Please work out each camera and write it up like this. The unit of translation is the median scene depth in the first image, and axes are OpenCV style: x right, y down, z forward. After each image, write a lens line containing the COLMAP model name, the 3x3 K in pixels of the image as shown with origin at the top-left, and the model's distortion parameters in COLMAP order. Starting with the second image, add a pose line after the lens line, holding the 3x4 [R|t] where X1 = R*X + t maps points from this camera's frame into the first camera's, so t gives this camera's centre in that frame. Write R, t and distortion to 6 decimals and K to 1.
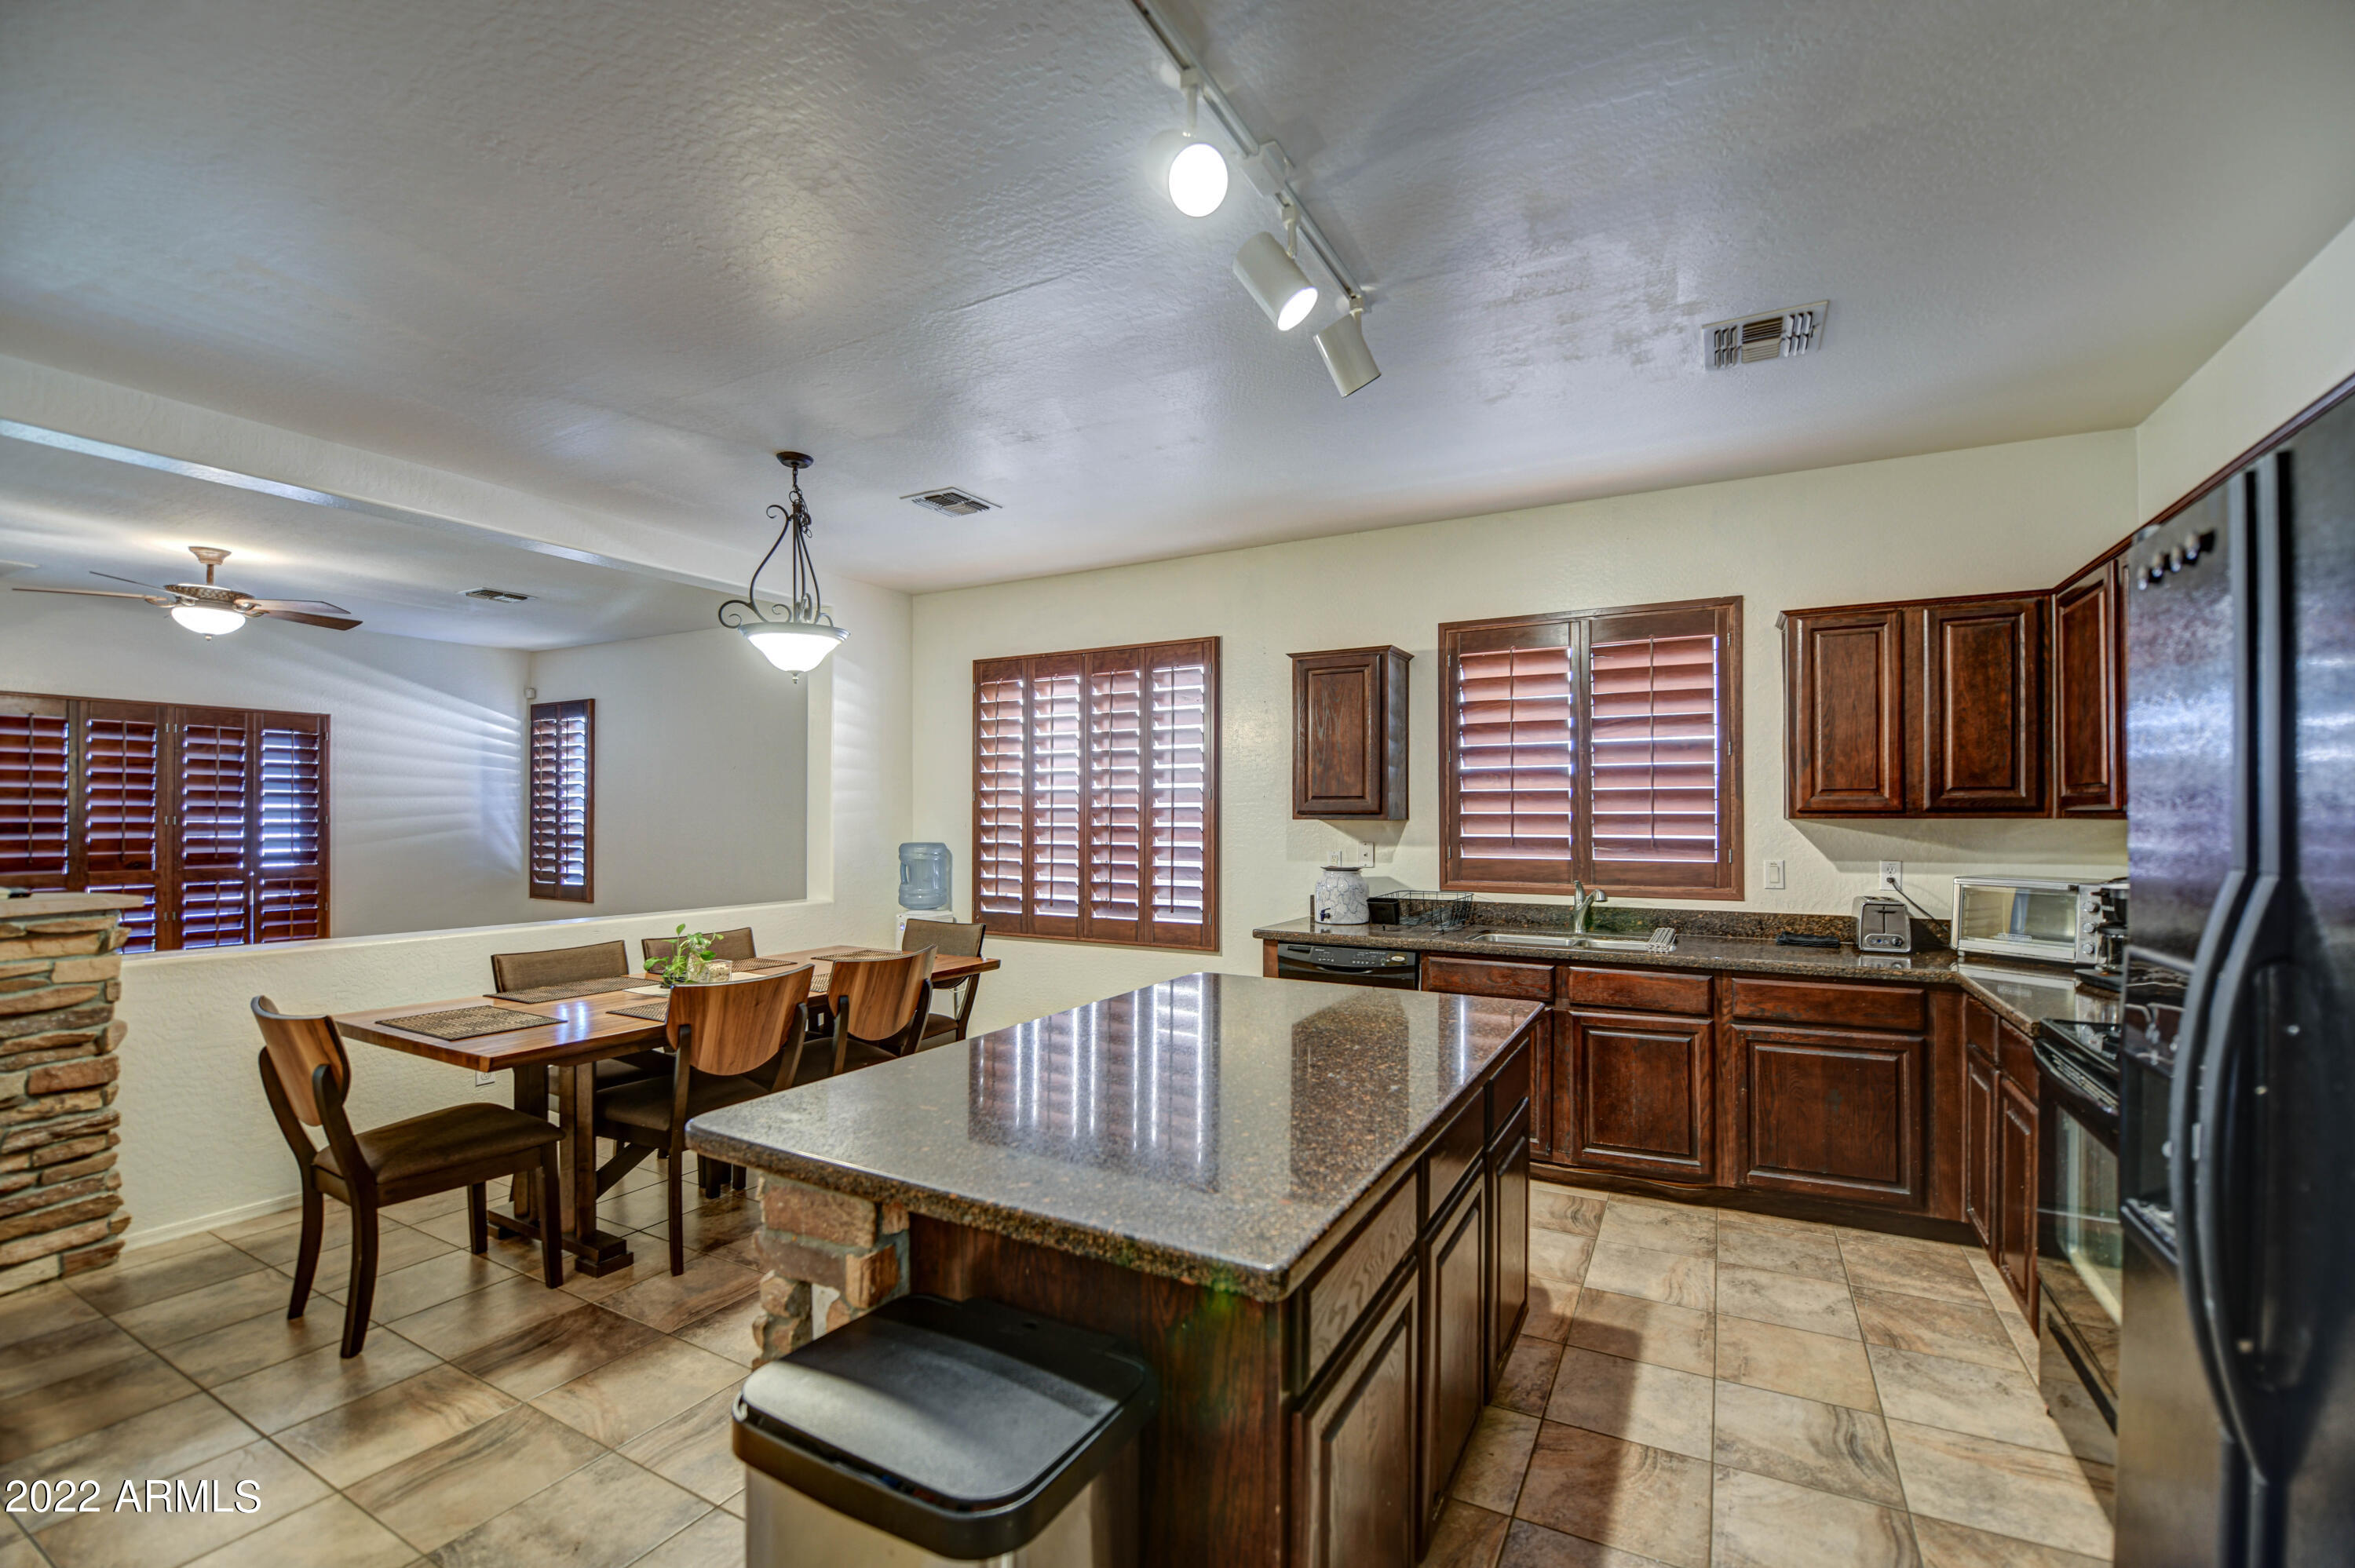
lens RADIAL K [[968.2, 0, 1254.2], [0, 968.2, 804.4], [0, 0, 1]] dist [-0.017376, -0.001003]
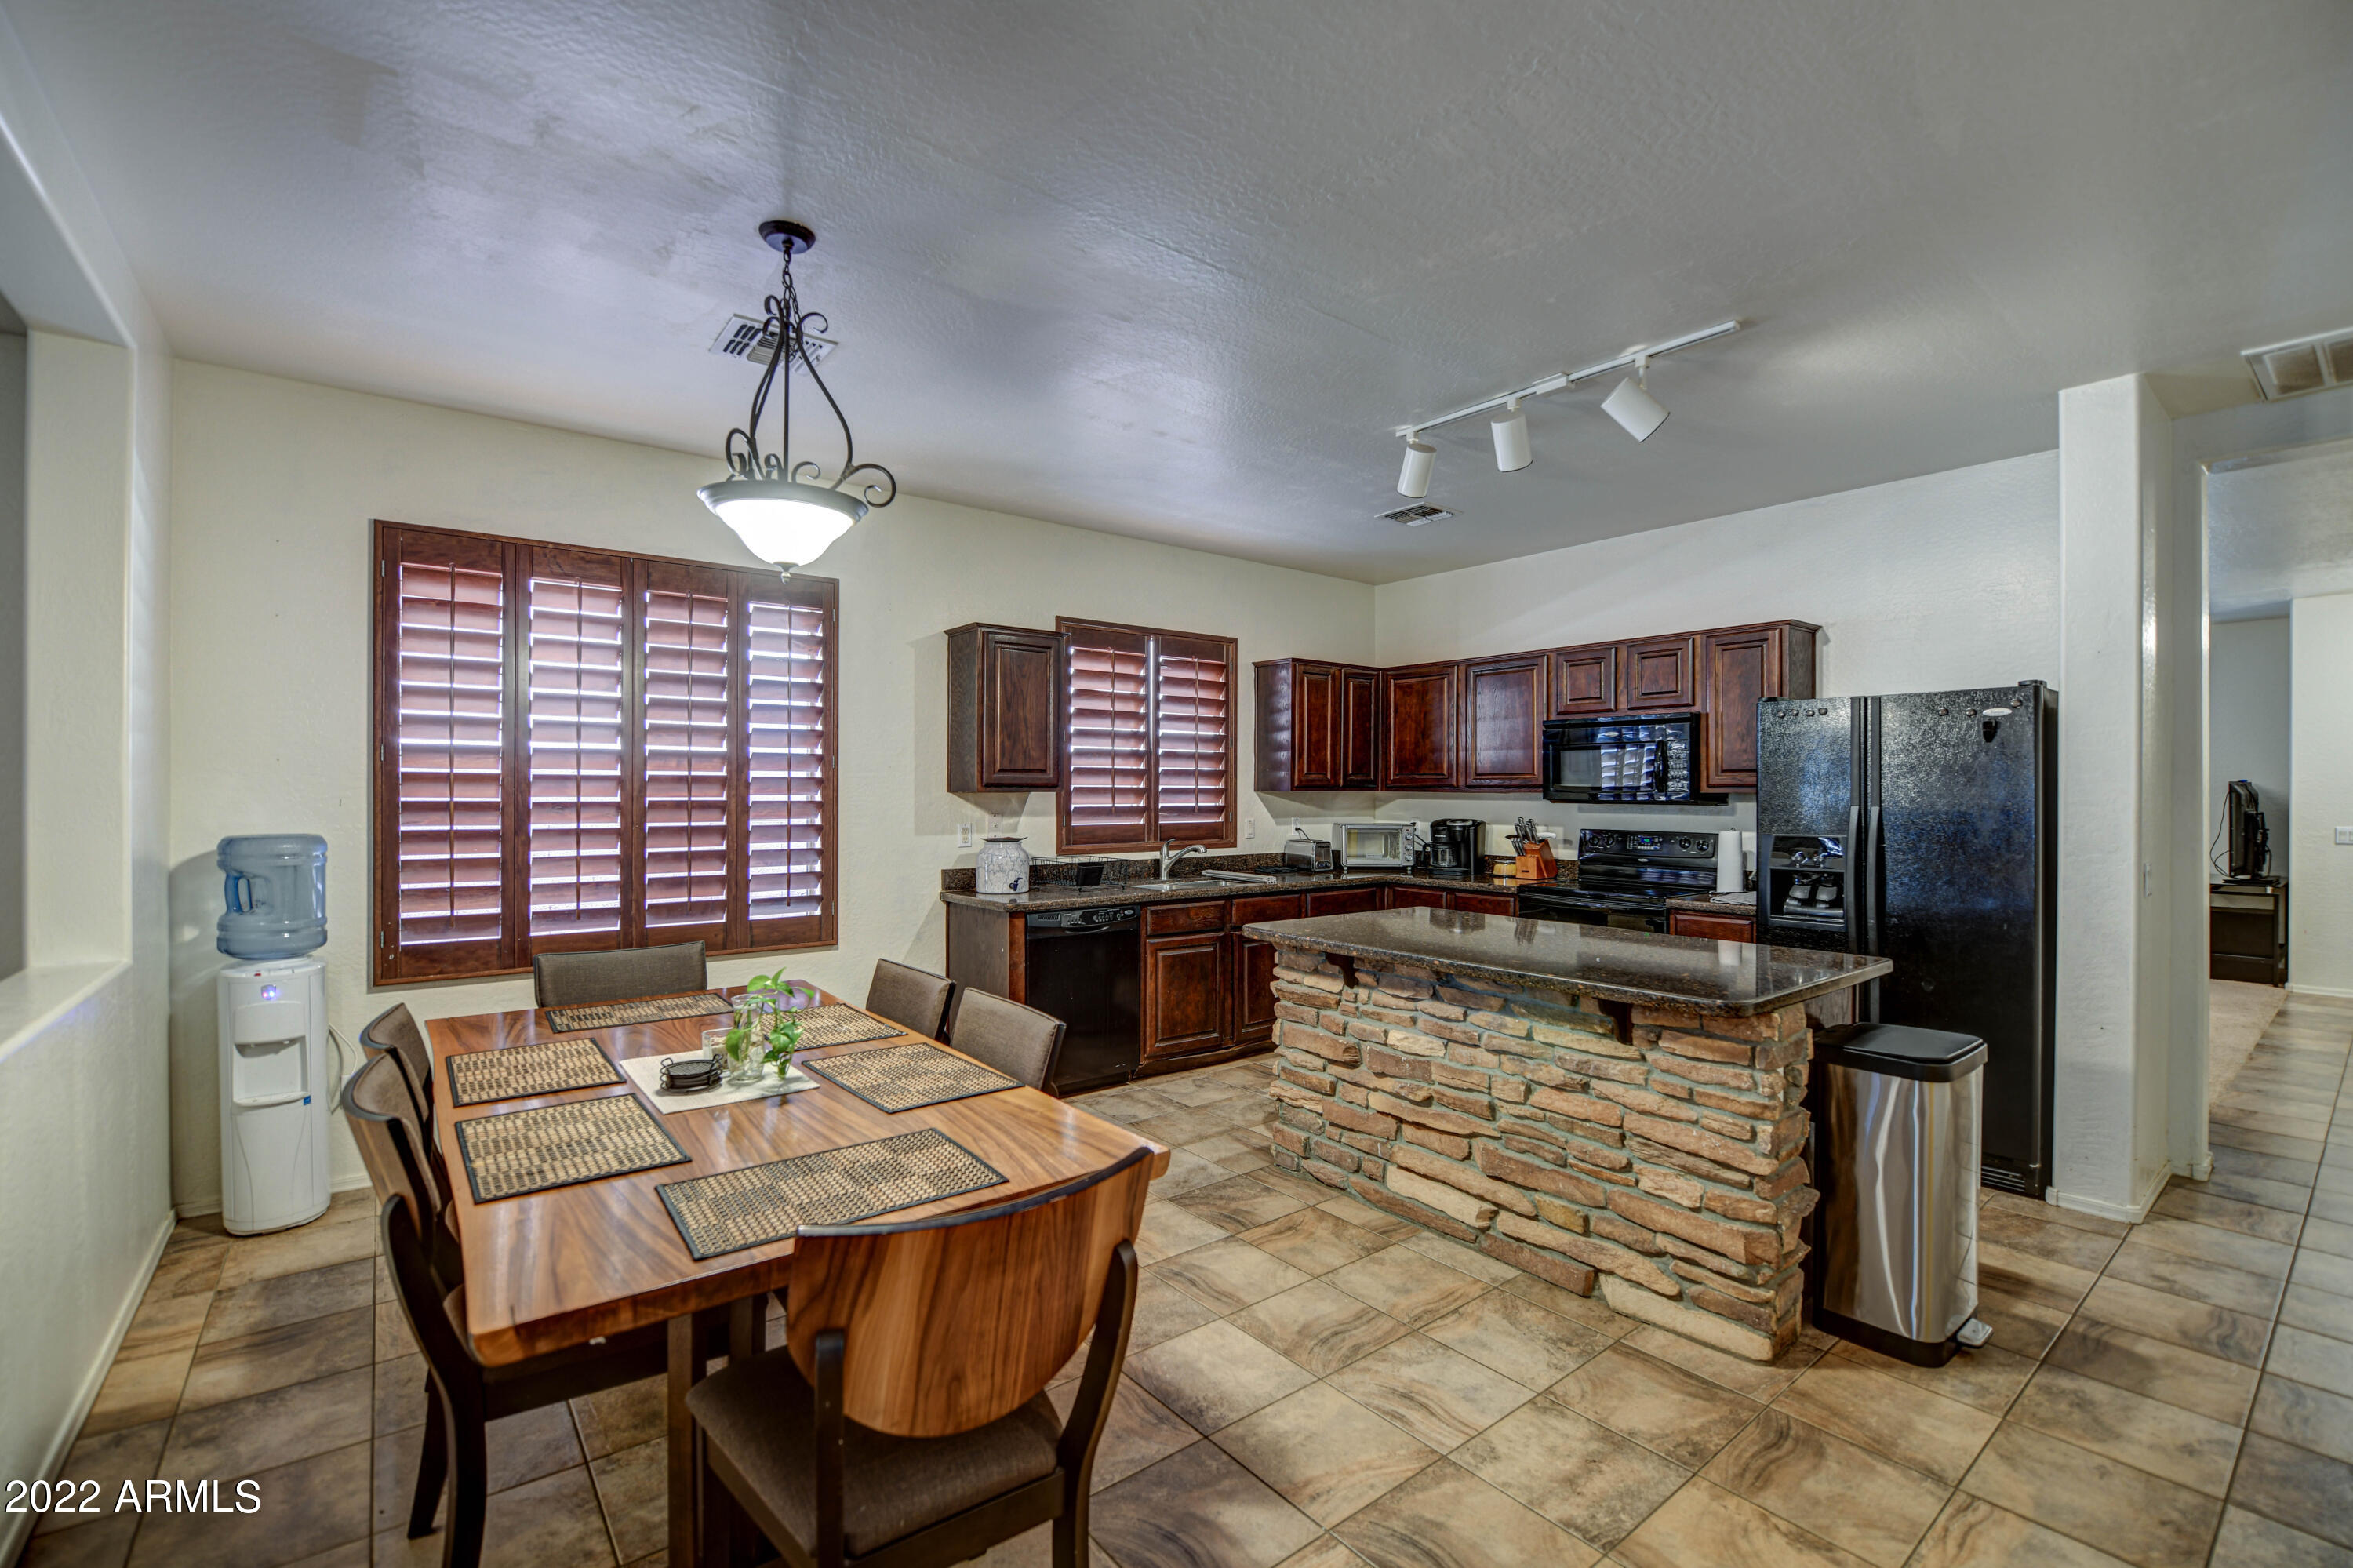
lens RADIAL K [[967.5, 0, 1179.4], [0, 967.5, 795.4], [0, 0, 1]] dist [-0.017376, -0.001003]
pose [[0.440147, -0.002851, 0.897921, -0.824593], [-0.013349, 0.999864, 0.009718, 0.007546], [-0.897826, -0.016263, 0.440049, 0.420395]]
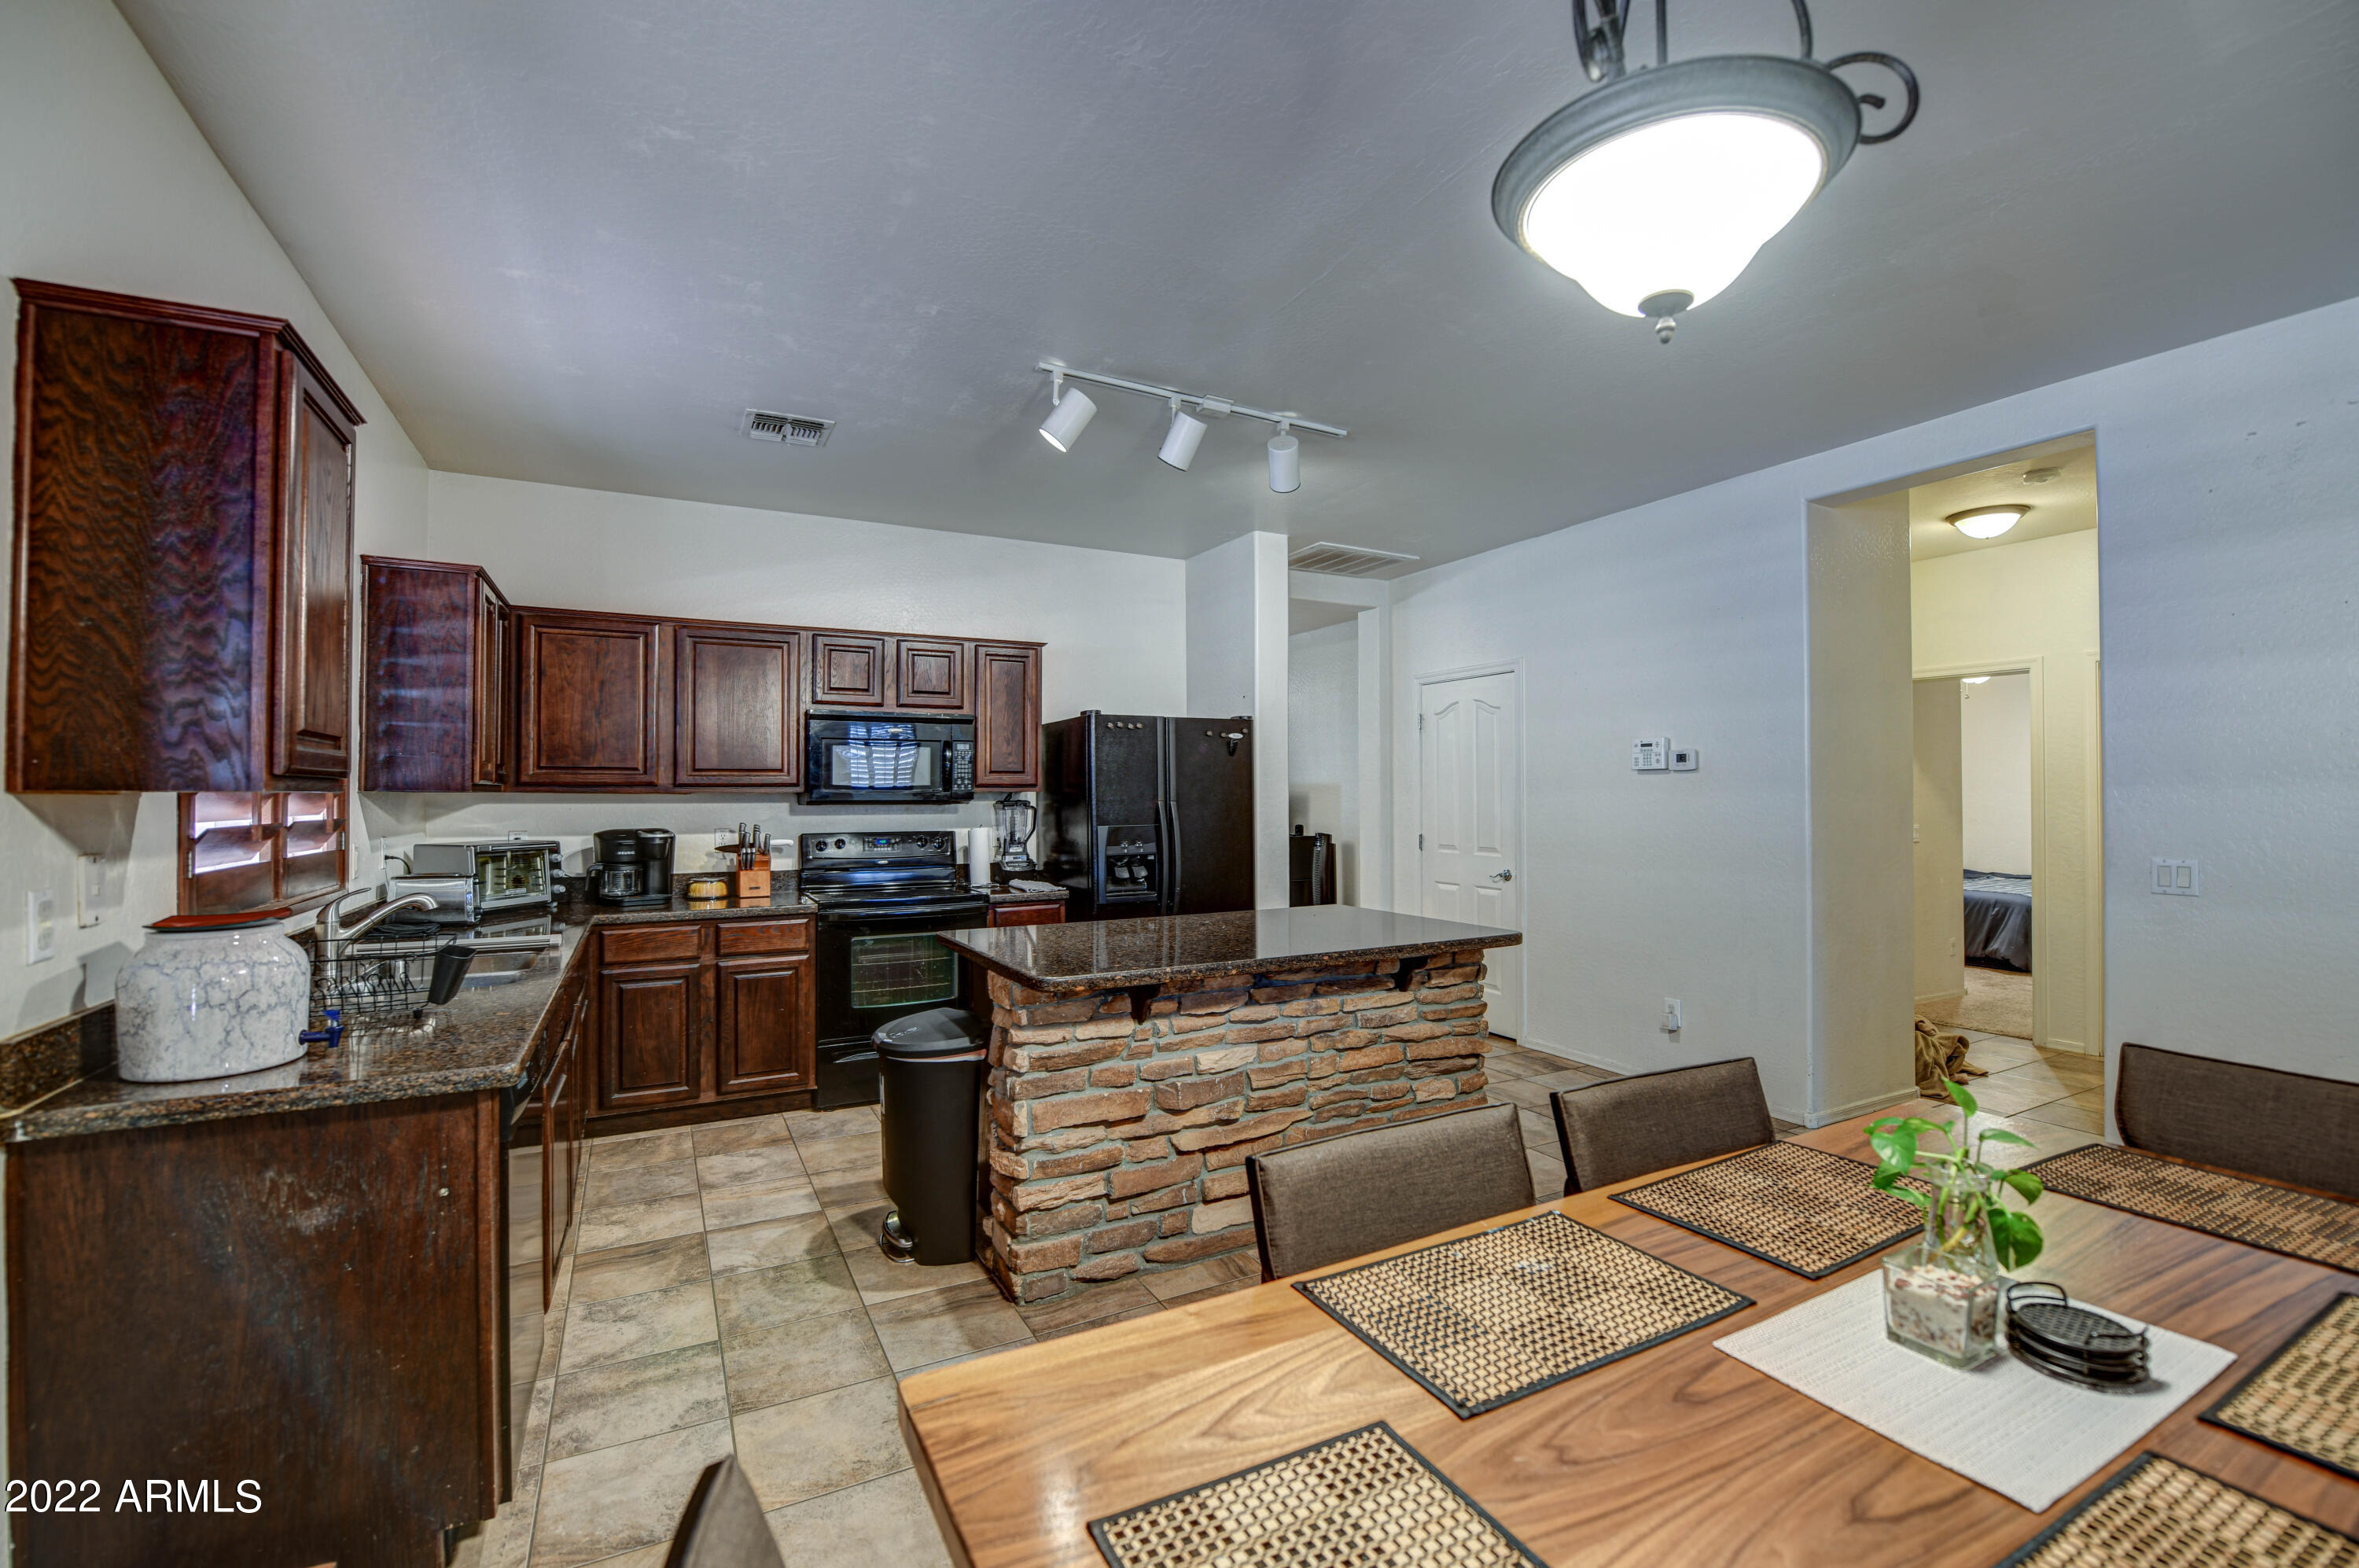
lens RADIAL K [[969.9, 0, 1157.7], [0, 969.9, 781.2], [0, 0, 1]] dist [-0.012268, -0.003337]
pose [[-0.799027, 0.008138, 0.601240, -0.456773], [-0.007787, 0.999685, -0.023879, 0.019821], [-0.601245, -0.023762, -0.798711, 1.186062]]
